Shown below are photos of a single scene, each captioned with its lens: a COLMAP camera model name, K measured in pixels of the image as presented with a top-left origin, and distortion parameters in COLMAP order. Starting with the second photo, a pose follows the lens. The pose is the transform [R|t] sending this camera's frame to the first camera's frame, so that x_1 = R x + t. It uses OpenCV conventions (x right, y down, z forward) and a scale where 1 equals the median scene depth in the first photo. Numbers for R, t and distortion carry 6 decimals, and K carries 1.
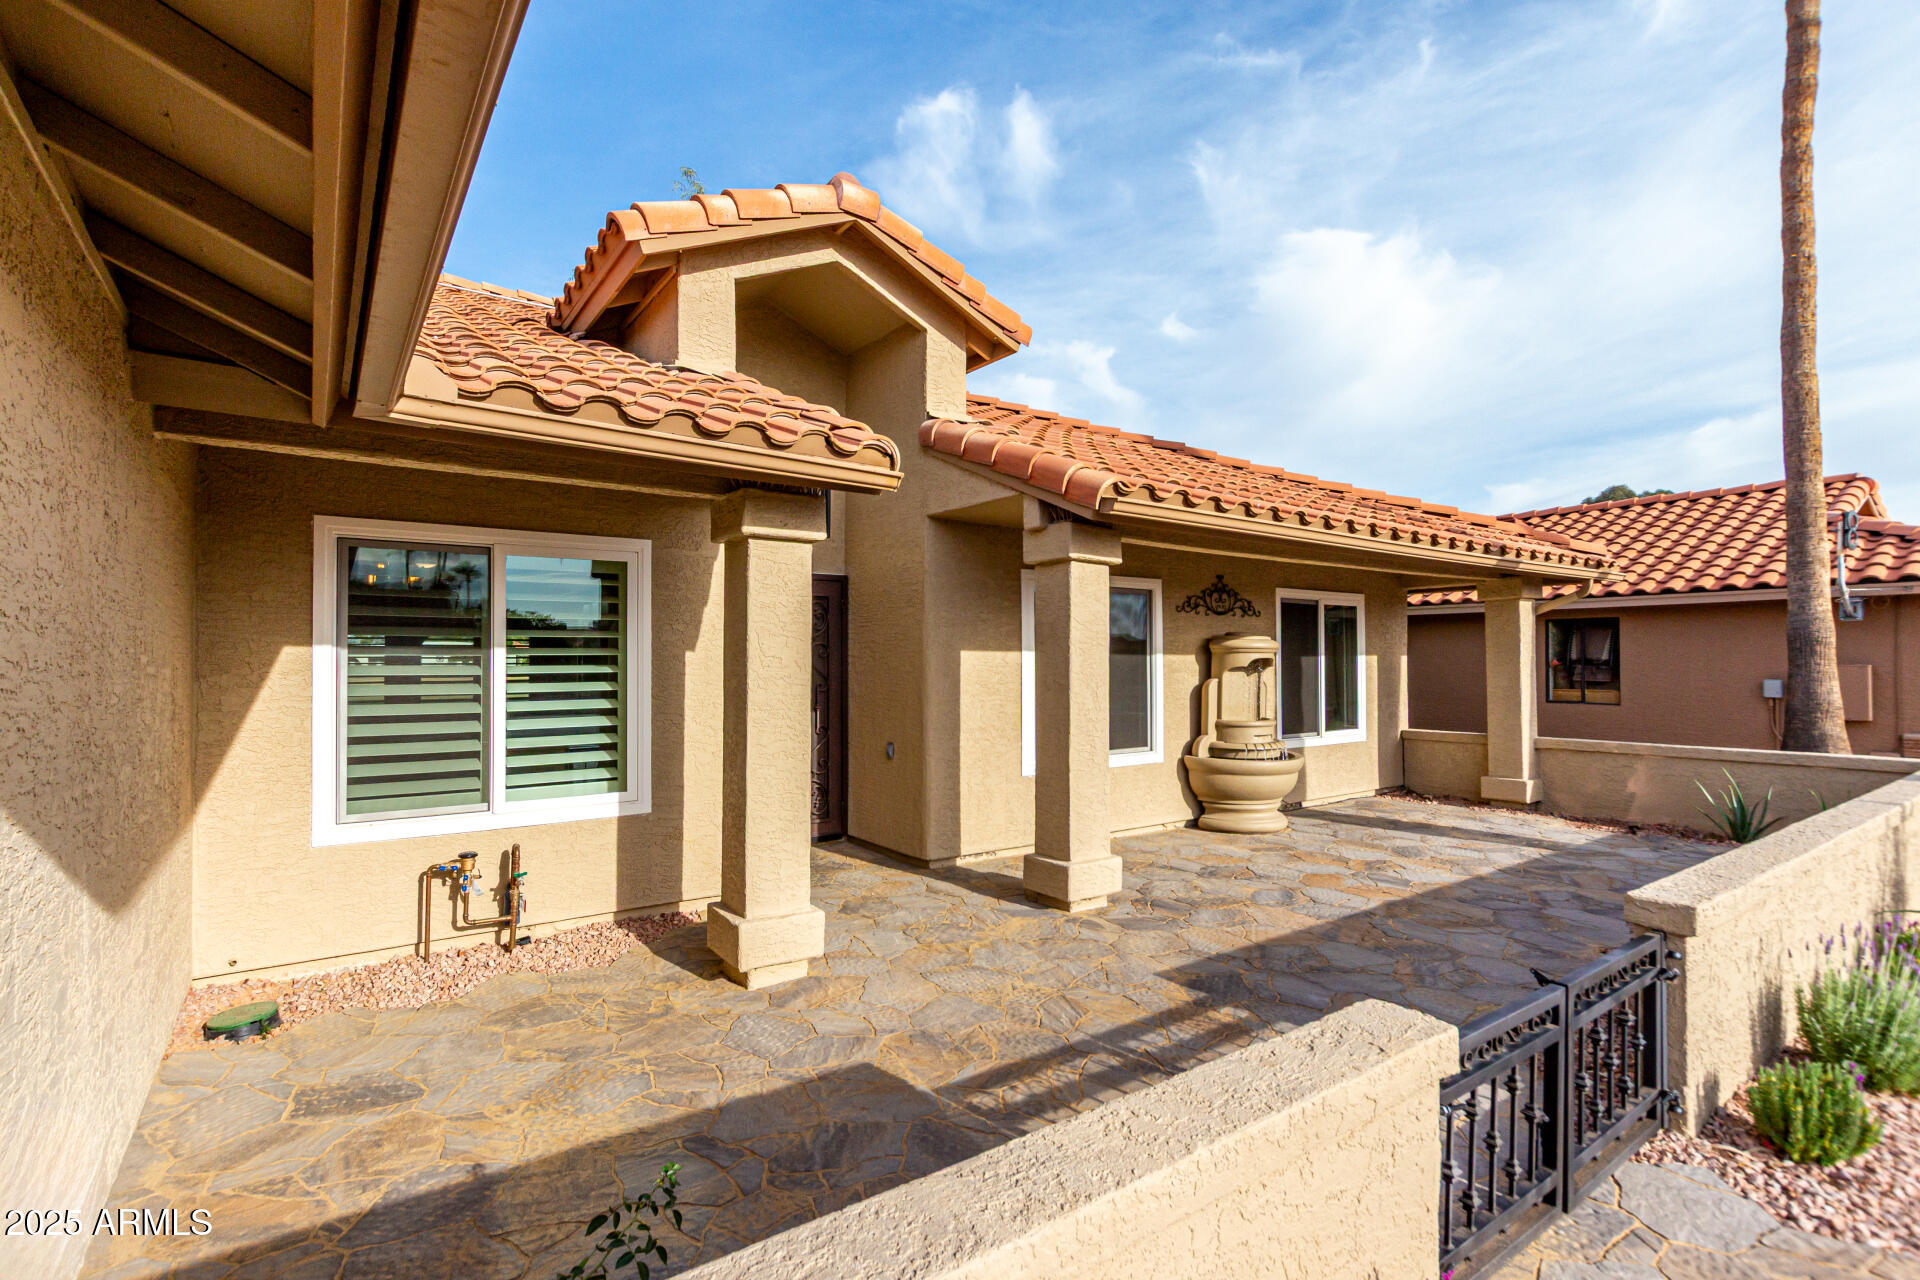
lens RADIAL K [[907.7, 0, 952.7], [0, 907.7, 633.3], [0, 0, 1]] dist [-0.000784, -0.000056]
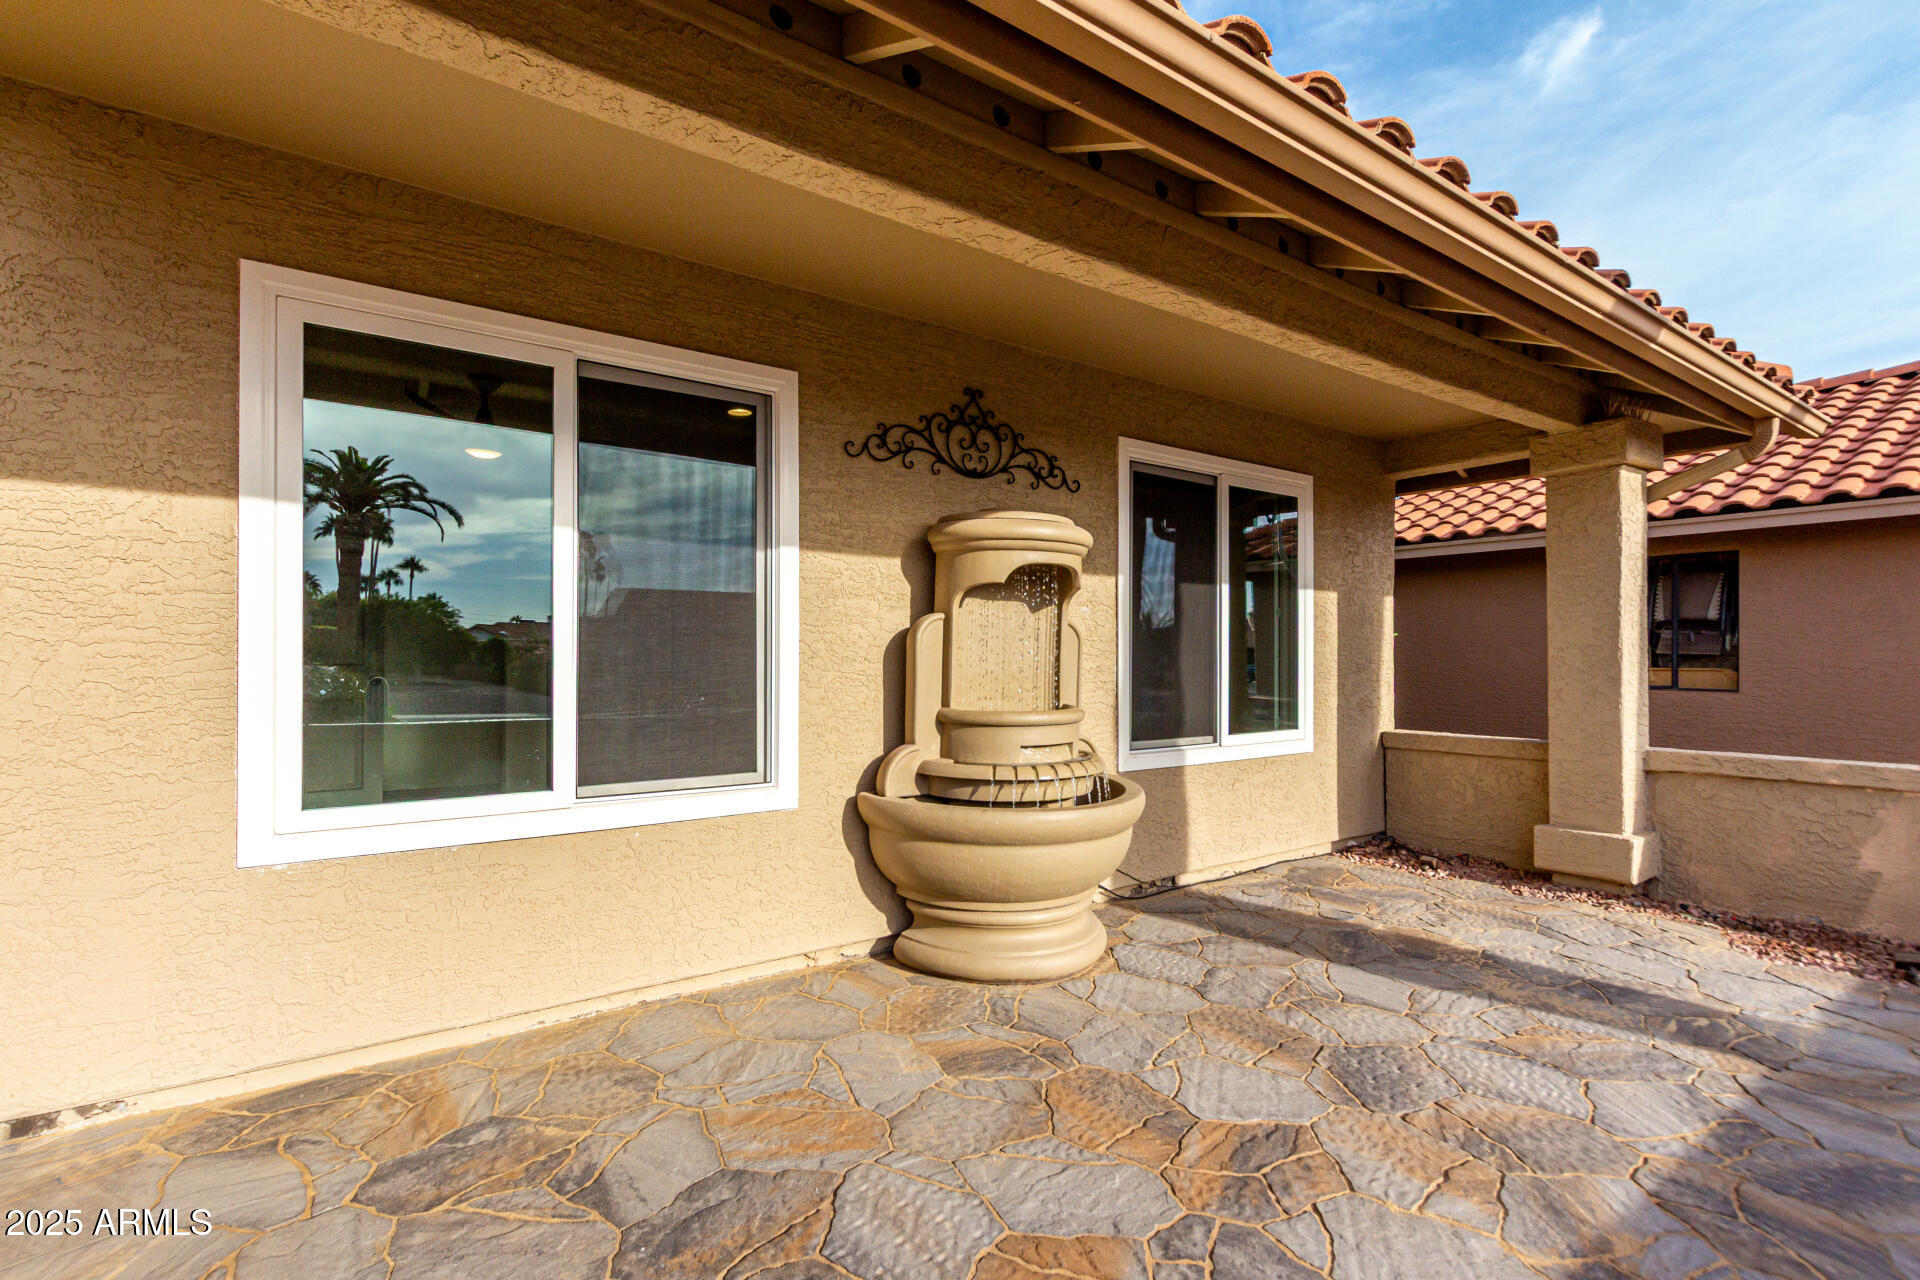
lens RADIAL K [[874.7, 0, 982.6], [0, 874.7, 639.2], [0, 0, 1]] dist [-0.000651, 0.000085]
pose [[0.999950, 0.004682, 0.008838, 0.287012], [-0.004757, 0.999953, 0.008473, 0.054799], [-0.008798, -0.008515, 0.999925, 0.548263]]
